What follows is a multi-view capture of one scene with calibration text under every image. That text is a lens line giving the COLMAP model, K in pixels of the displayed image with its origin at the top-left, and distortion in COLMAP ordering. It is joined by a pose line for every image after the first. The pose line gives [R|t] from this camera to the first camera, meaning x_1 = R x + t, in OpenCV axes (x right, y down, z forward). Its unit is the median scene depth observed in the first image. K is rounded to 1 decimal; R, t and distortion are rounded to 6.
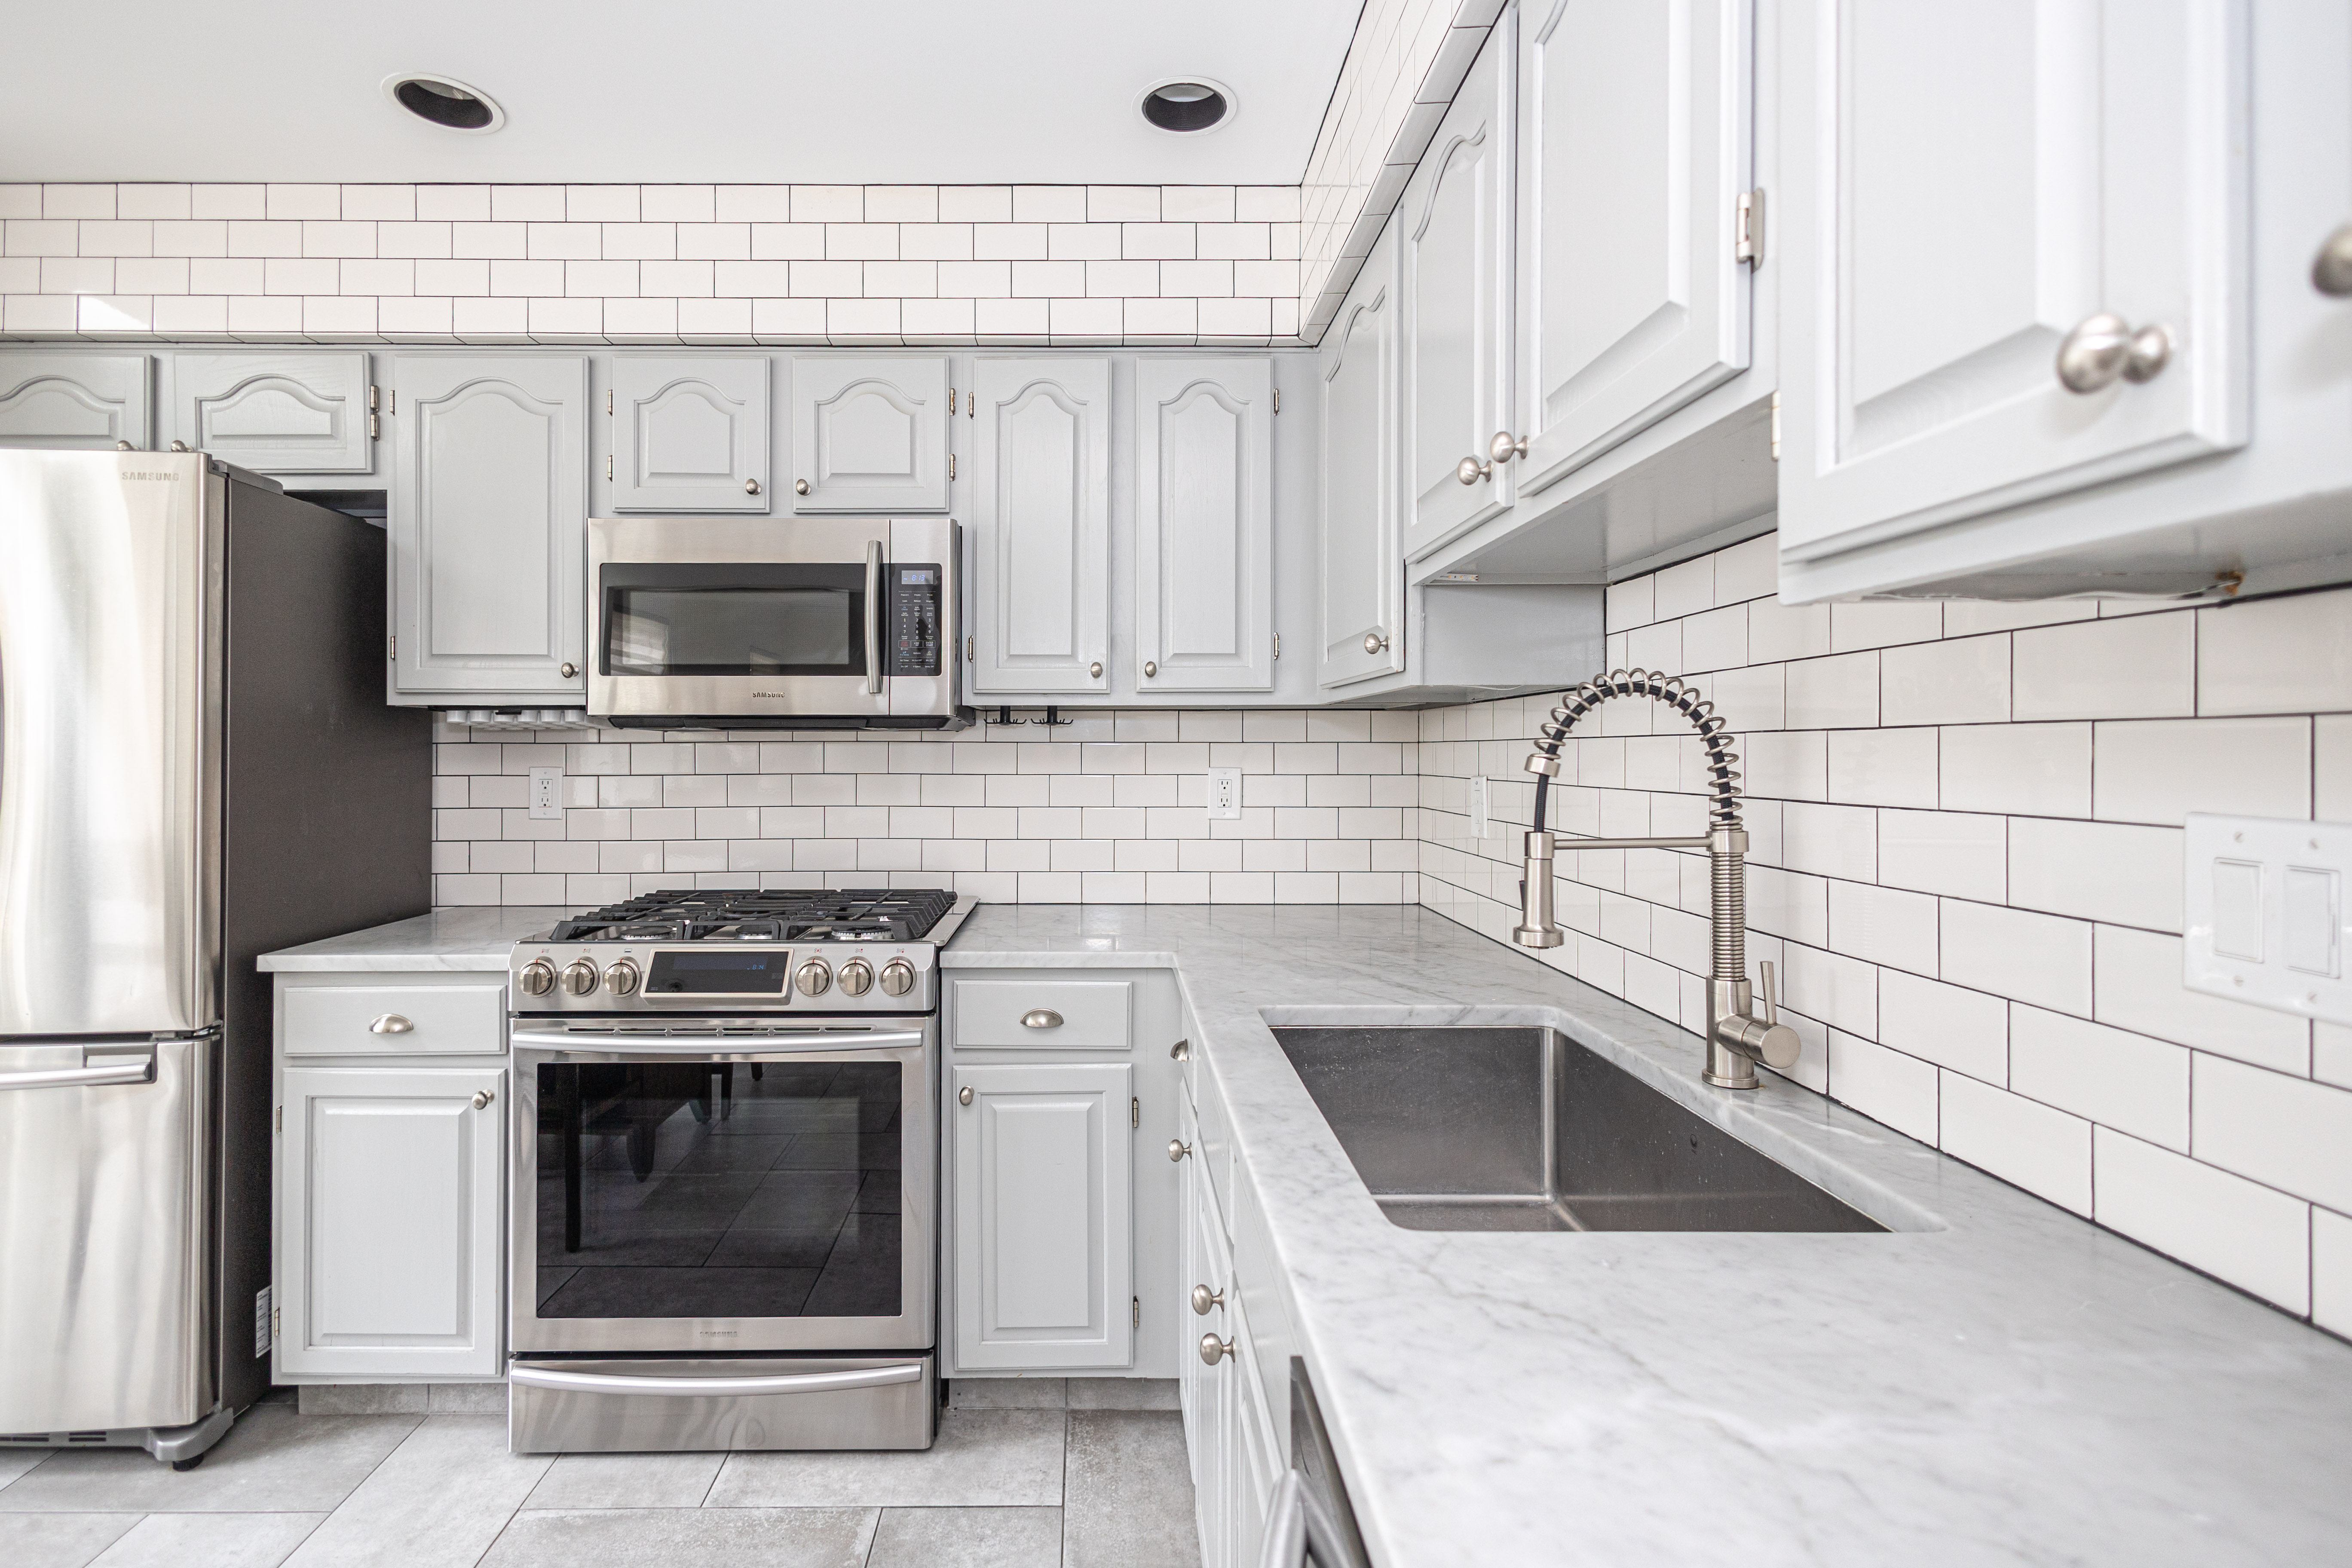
lens RADIAL K [[1129.1, 0, 1114.9], [0, 1129.1, 751.7], [0, 0, 1]] dist [0.008434, -0.000706]
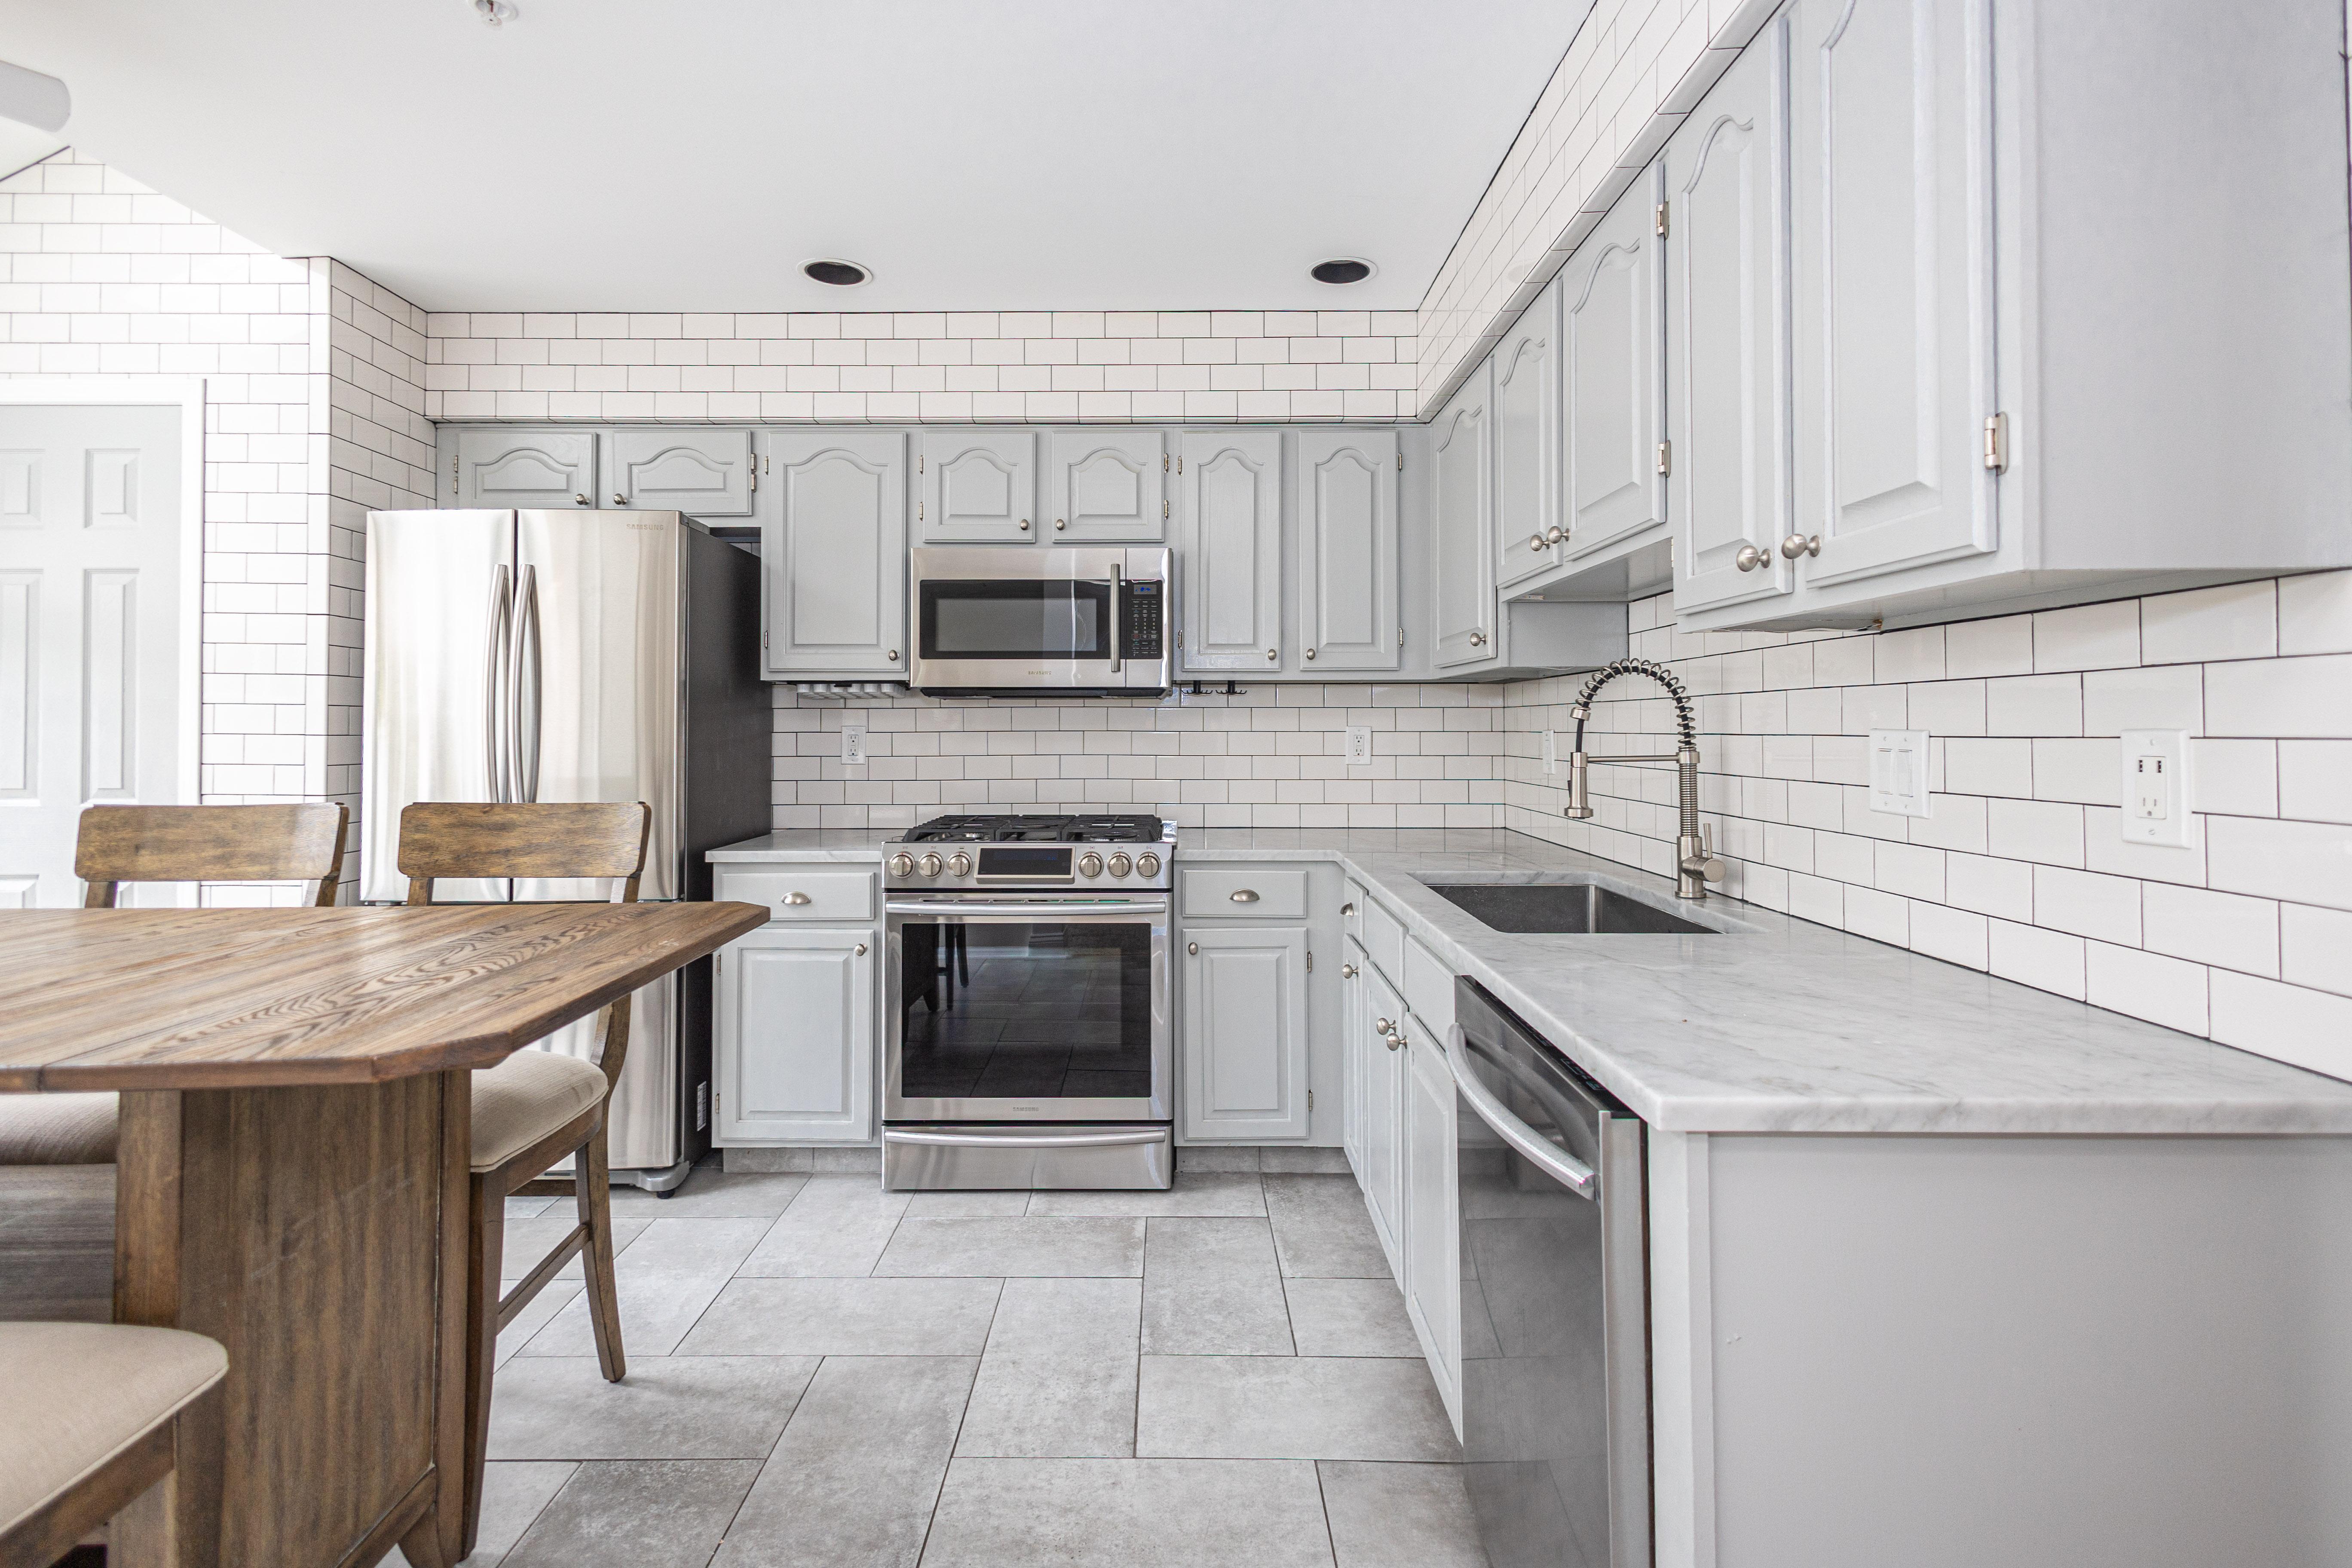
lens RADIAL K [[1107.2, 0, 1164.6], [0, 1107.2, 699.1], [0, 0, 1]] dist [0.006000, -0.000549]
pose [[0.999574, 0.000038, -0.029192, -0.120352], [-0.000758, 0.999696, -0.024648, 0.017982], [0.029183, 0.024660, 0.999270, -0.411397]]
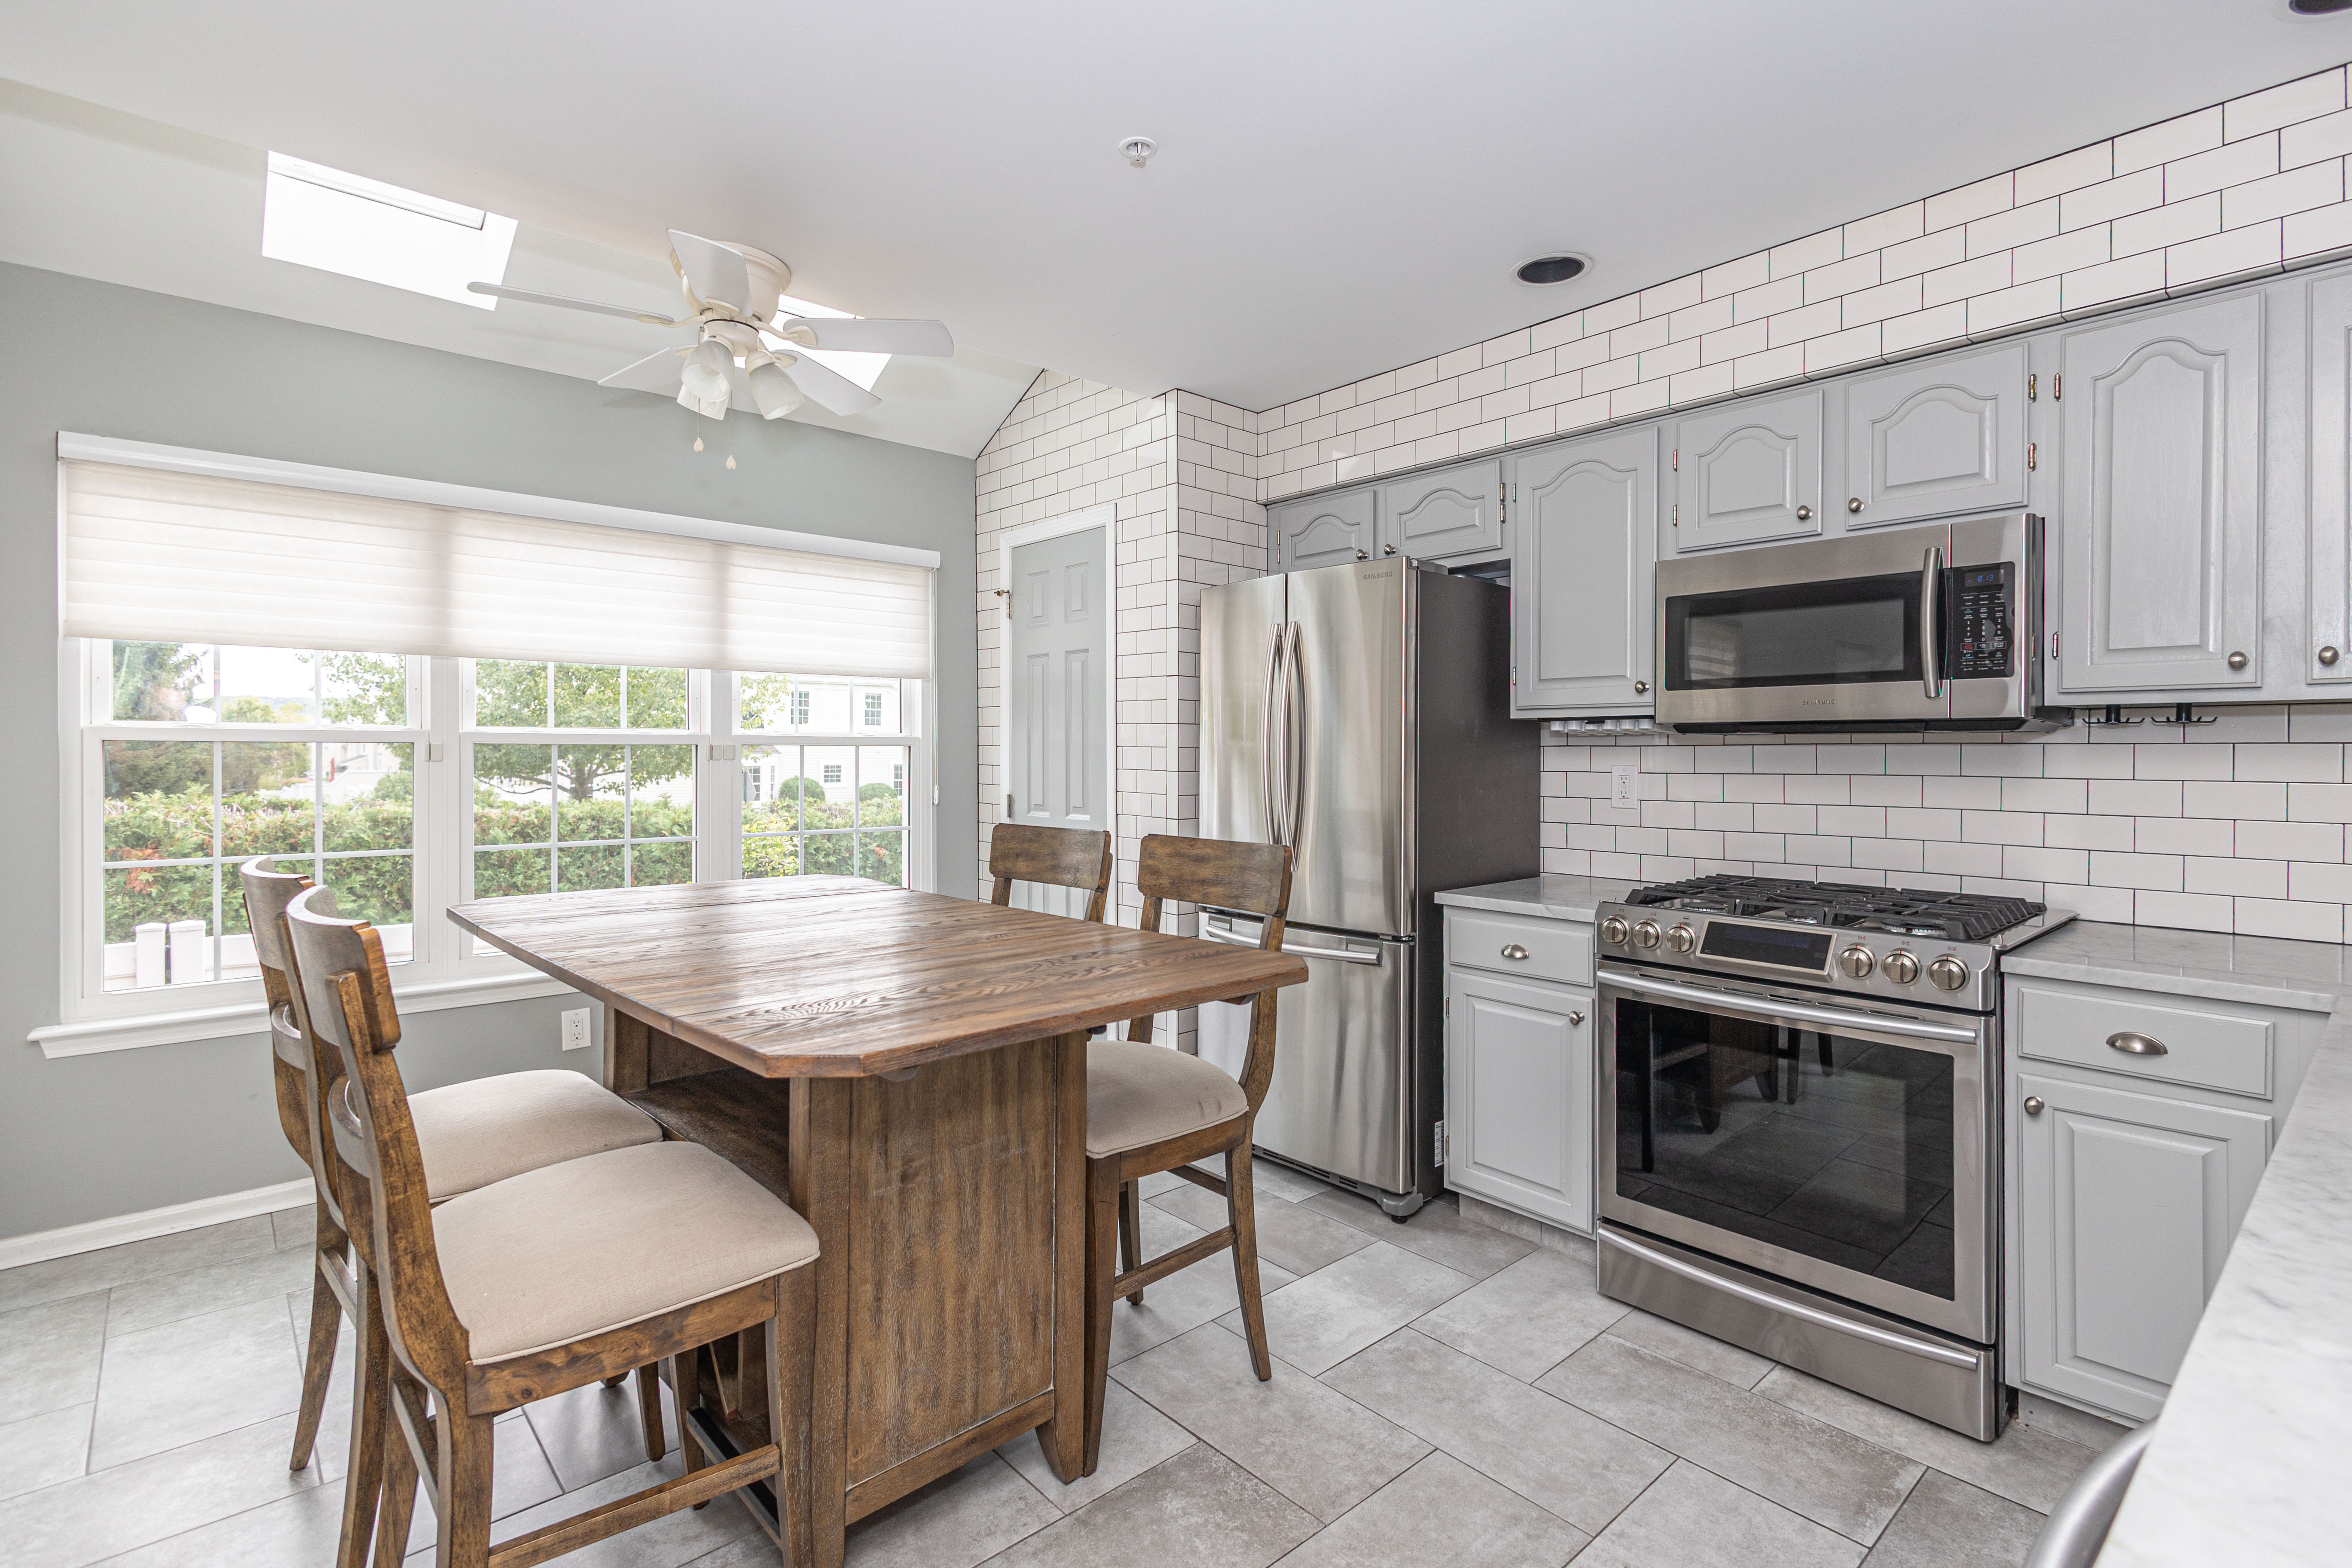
lens RADIAL K [[1102.2, 0, 1171.5], [0, 1102.2, 749.9], [0, 0, 1]] dist [0.007903, -0.001090]
pose [[0.650352, 0.000187, -0.759633, 0.106944], [0.000562, 1.000000, 0.000728, -0.005687], [0.759633, -0.000900, 0.650352, -0.185682]]
